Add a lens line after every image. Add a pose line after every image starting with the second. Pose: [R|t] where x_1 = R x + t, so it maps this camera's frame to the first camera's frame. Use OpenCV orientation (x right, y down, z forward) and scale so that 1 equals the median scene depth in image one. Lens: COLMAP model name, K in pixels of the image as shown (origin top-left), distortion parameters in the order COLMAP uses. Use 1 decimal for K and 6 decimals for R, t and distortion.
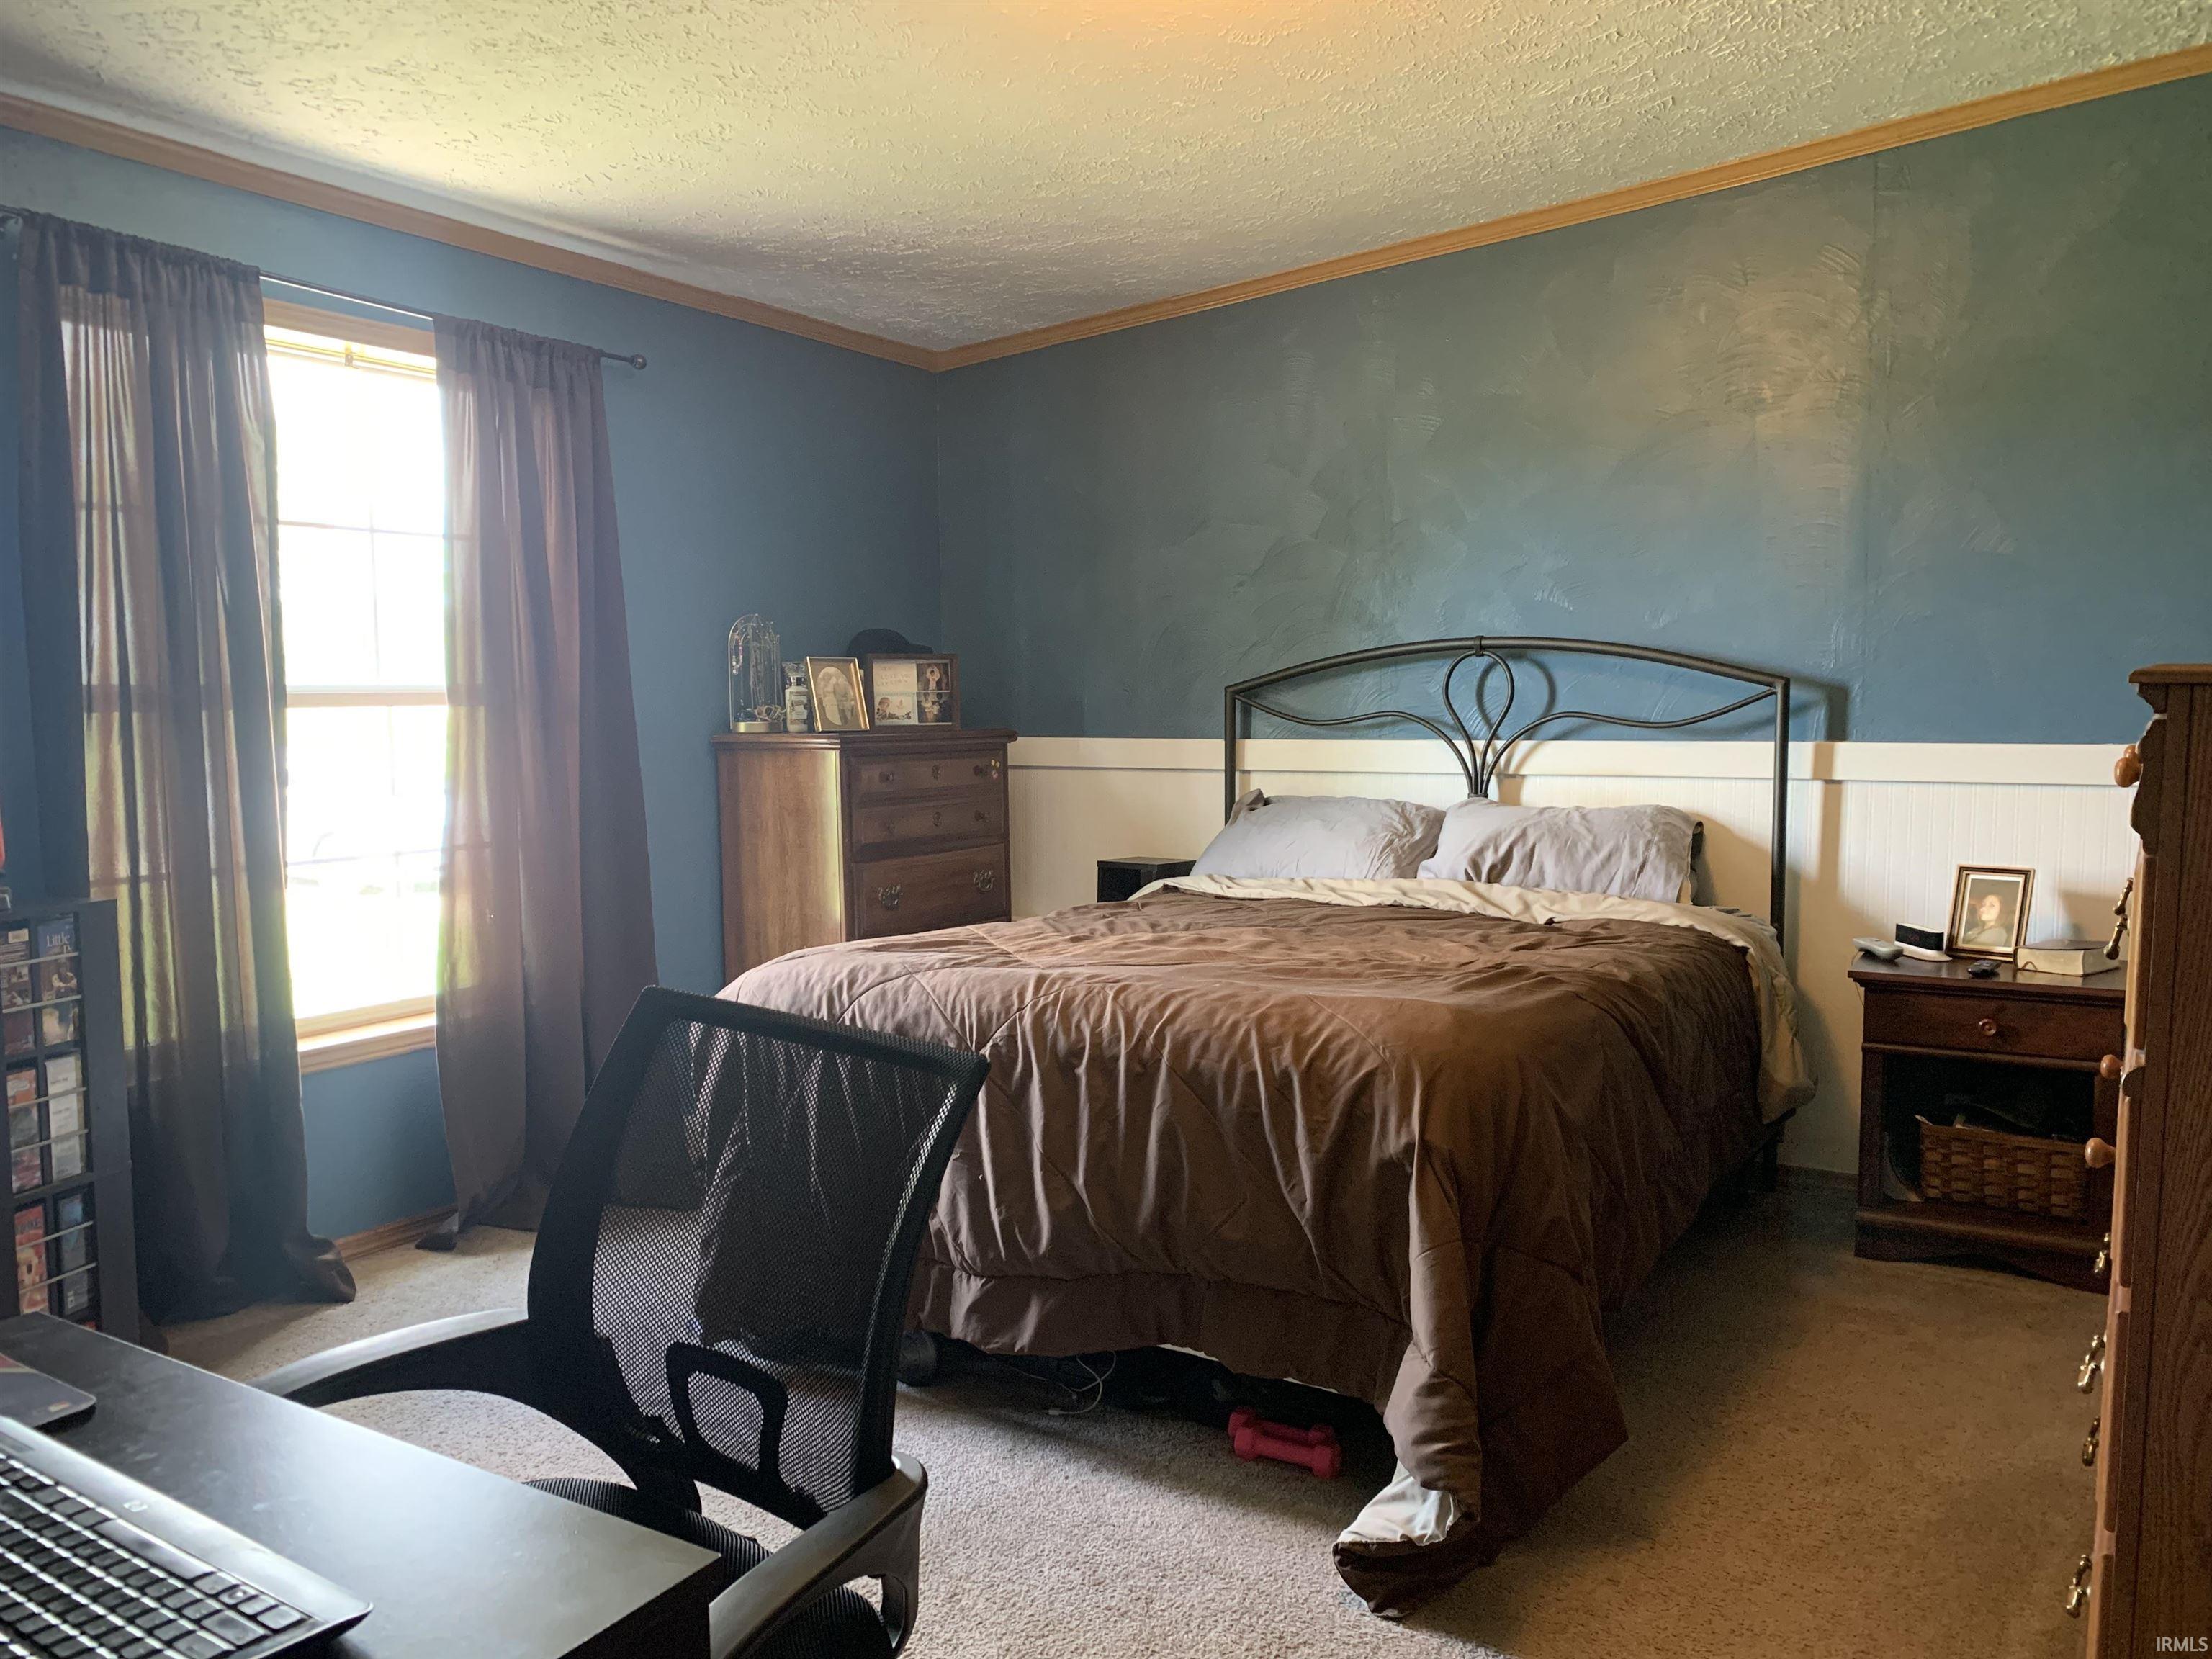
lens RADIAL K [[1695.5, 0, 1101.7], [0, 1695.5, 831.8], [0, 0, 1]] dist [0.048629, -0.053480]
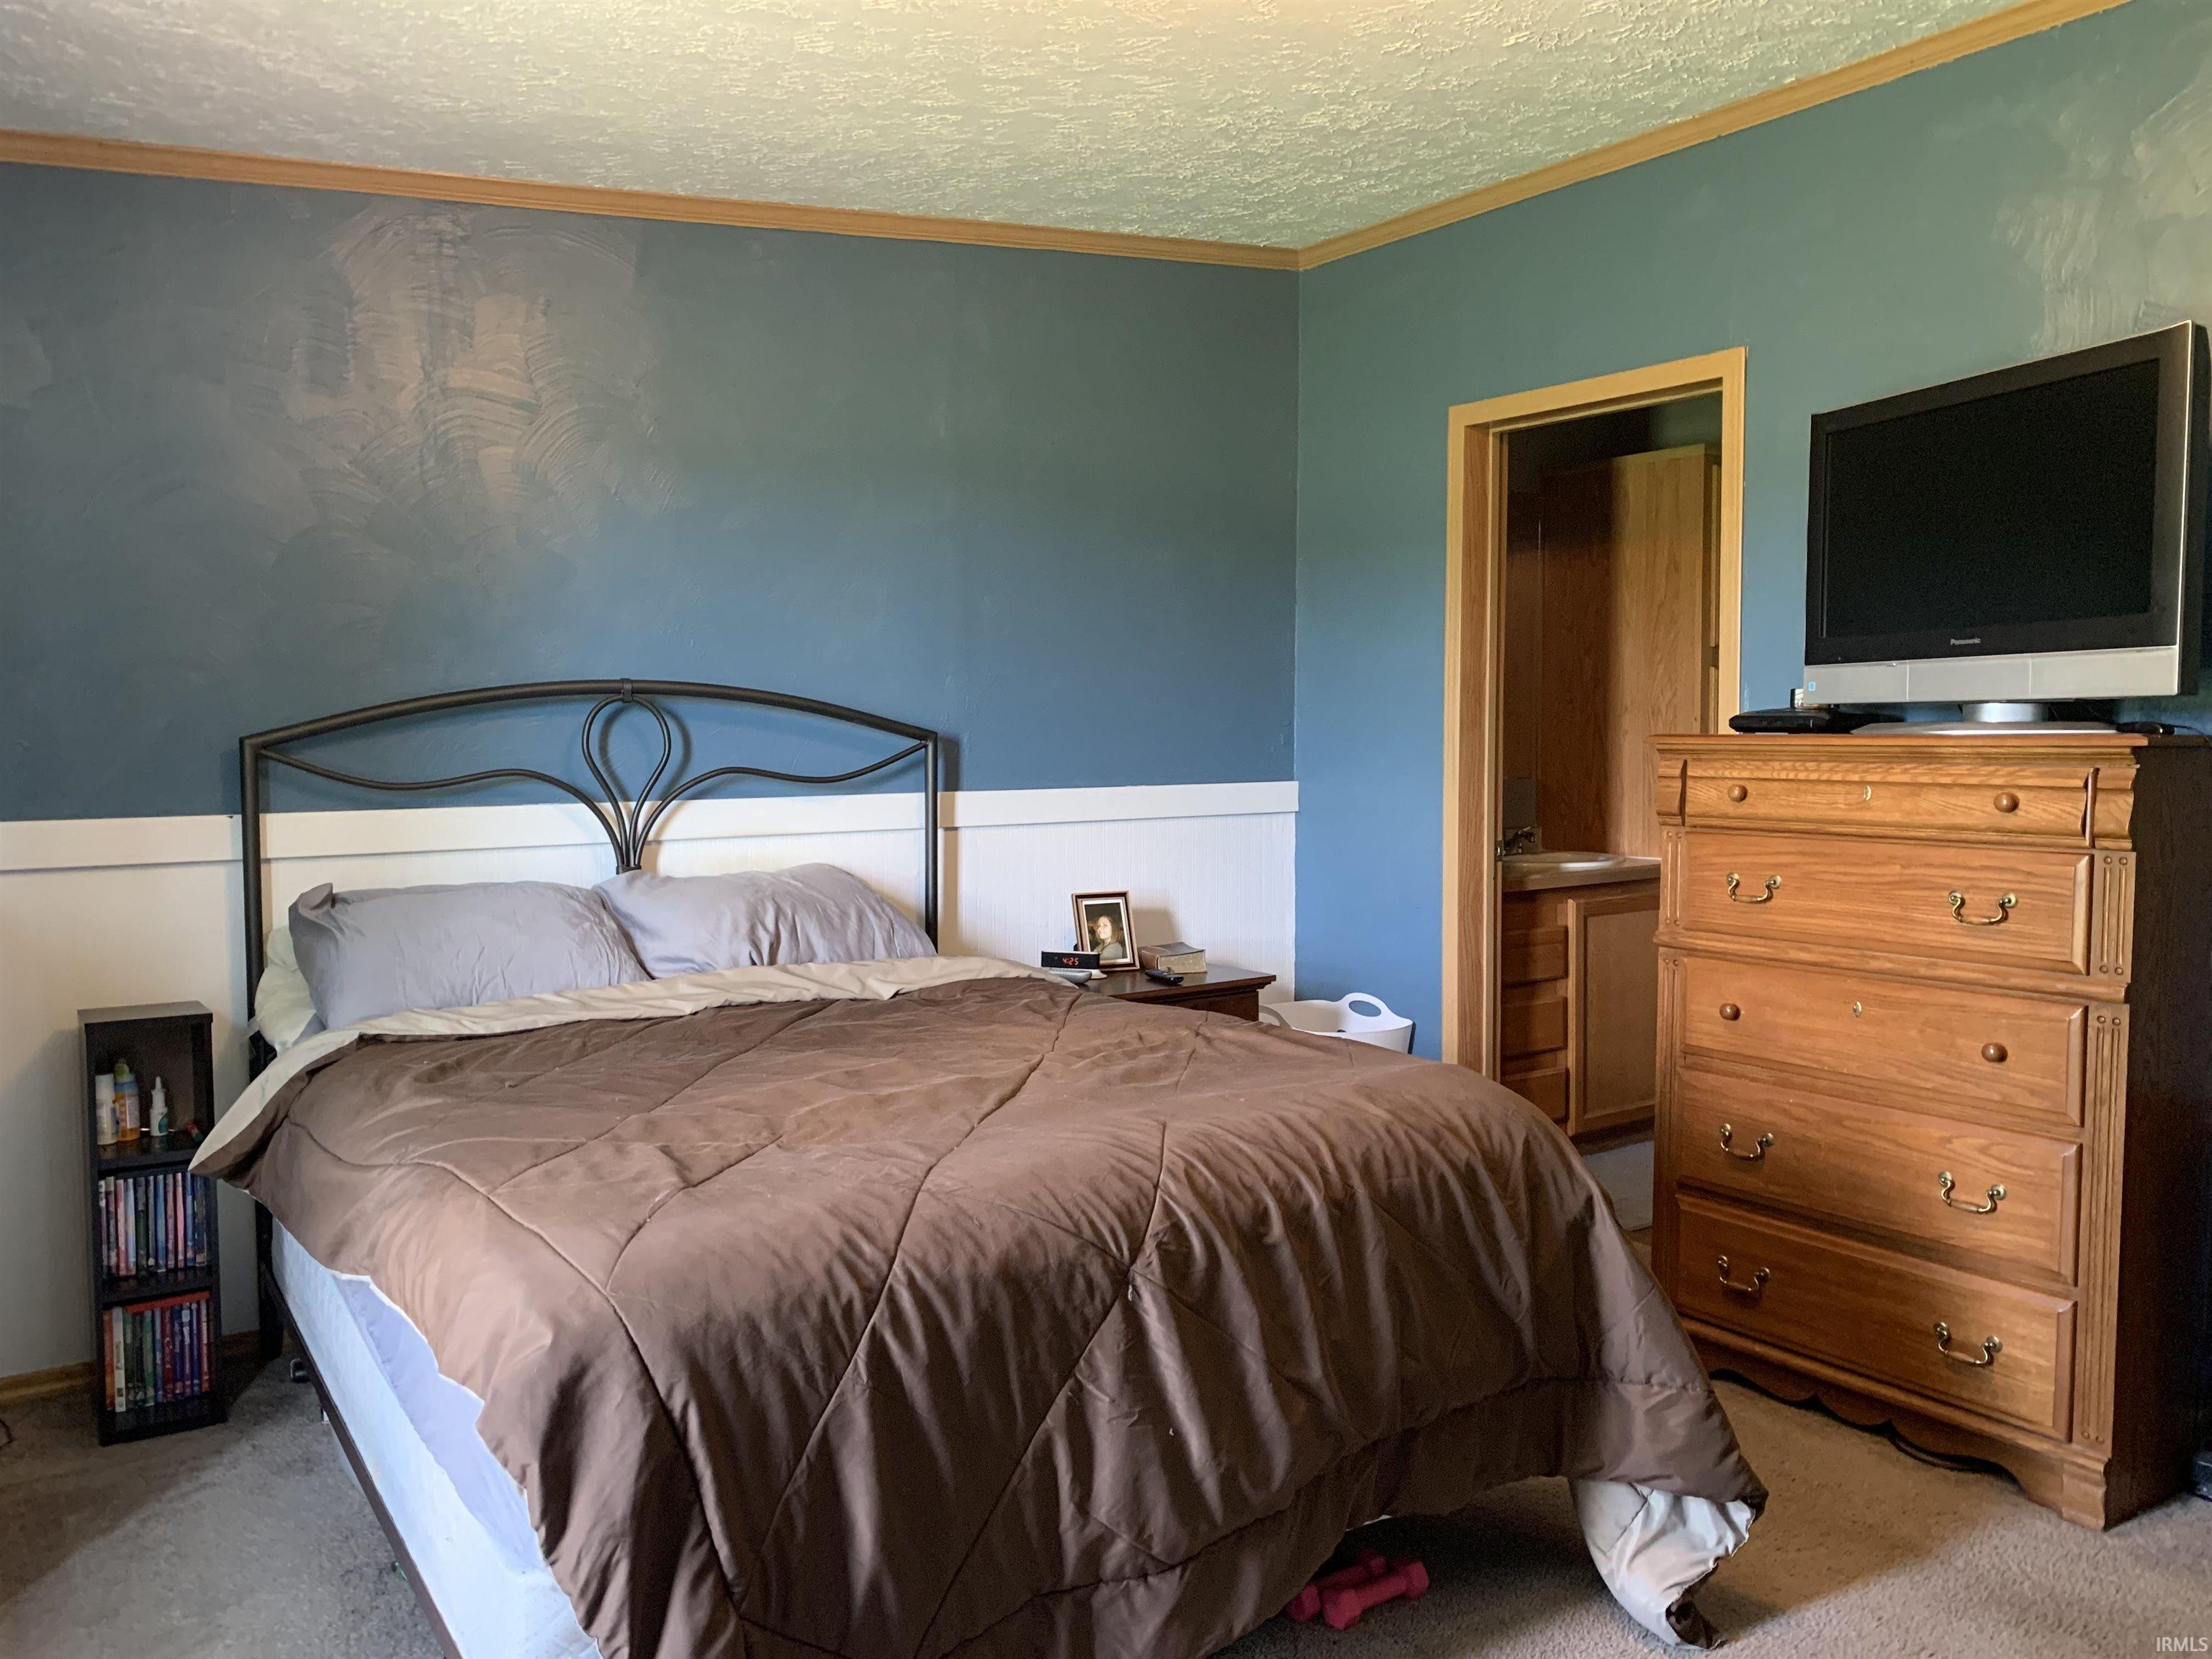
lens RADIAL K [[1695.5, 0, 1100.3], [0, 1695.5, 831.5], [0, 0, 1]] dist [0.048629, -0.053480]
pose [[0.405539, -0.056277, 0.912344, -0.495102], [0.076208, 0.996710, 0.027606, -0.049330], [-0.910895, 0.058333, 0.408493, 0.485116]]
